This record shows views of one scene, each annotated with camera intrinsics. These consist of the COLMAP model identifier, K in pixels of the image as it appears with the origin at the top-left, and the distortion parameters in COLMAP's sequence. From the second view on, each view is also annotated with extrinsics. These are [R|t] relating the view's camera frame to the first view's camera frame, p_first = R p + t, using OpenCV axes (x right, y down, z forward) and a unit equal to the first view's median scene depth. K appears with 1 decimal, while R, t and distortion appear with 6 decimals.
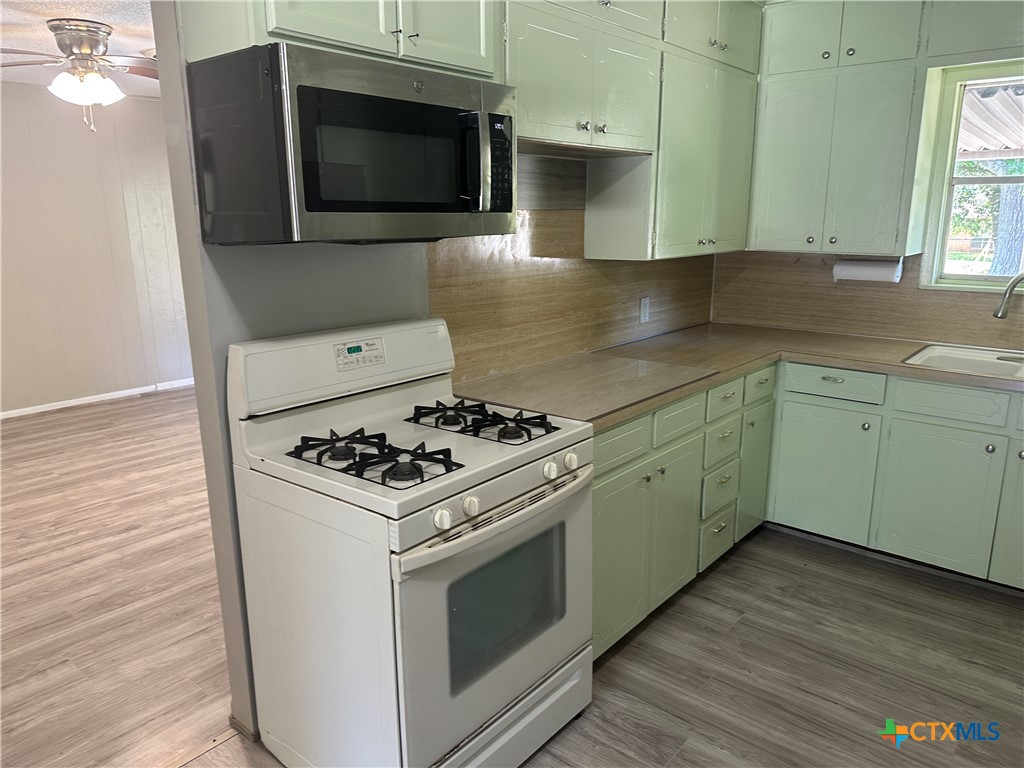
lens RADIAL K [[745.1, 0, 512.0], [0, 745.1, 384.0], [0, 0, 1]] dist [0.057080, -0.049471]
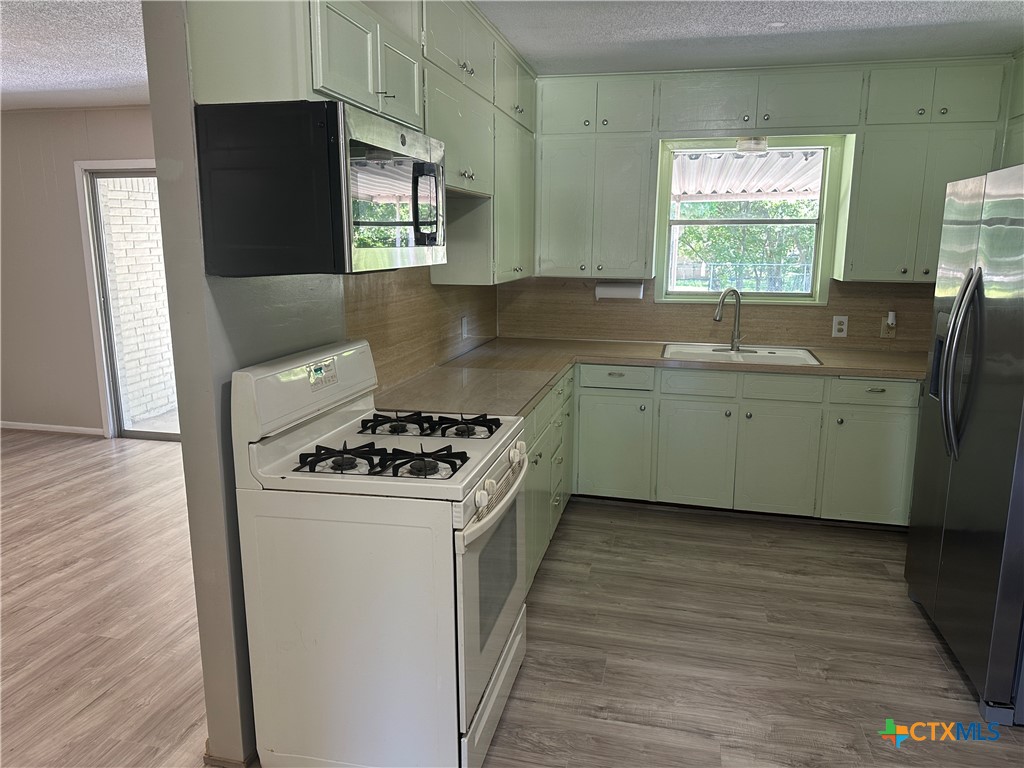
lens RADIAL K [[734.3, 0, 512.0], [0, 734.3, 384.0], [0, 0, 1]] dist [0.139536, -0.115577]
pose [[0.892940, -0.078167, 0.443338, -0.326279], [0.092682, 0.995634, -0.011128, 0.008044], [-0.440533, 0.051026, 0.896285, -0.058985]]
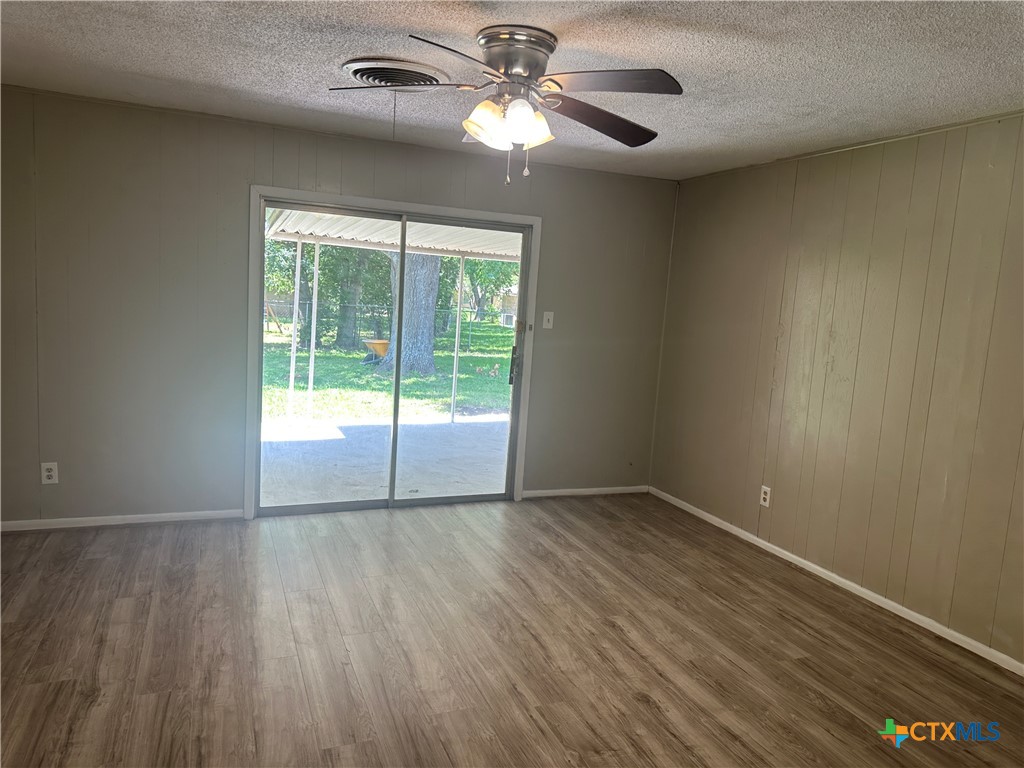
lens RADIAL K [[724.0, 0, 512.0], [0, 724.0, 384.0], [0, 0, 1]] dist [0.139430, -0.226806]
pose [[0.452922, -0.084764, 0.887511, -1.507986], [0.142557, 0.989547, 0.021759, -0.210890], [-0.880079, 0.116665, 0.460272, 0.897502]]
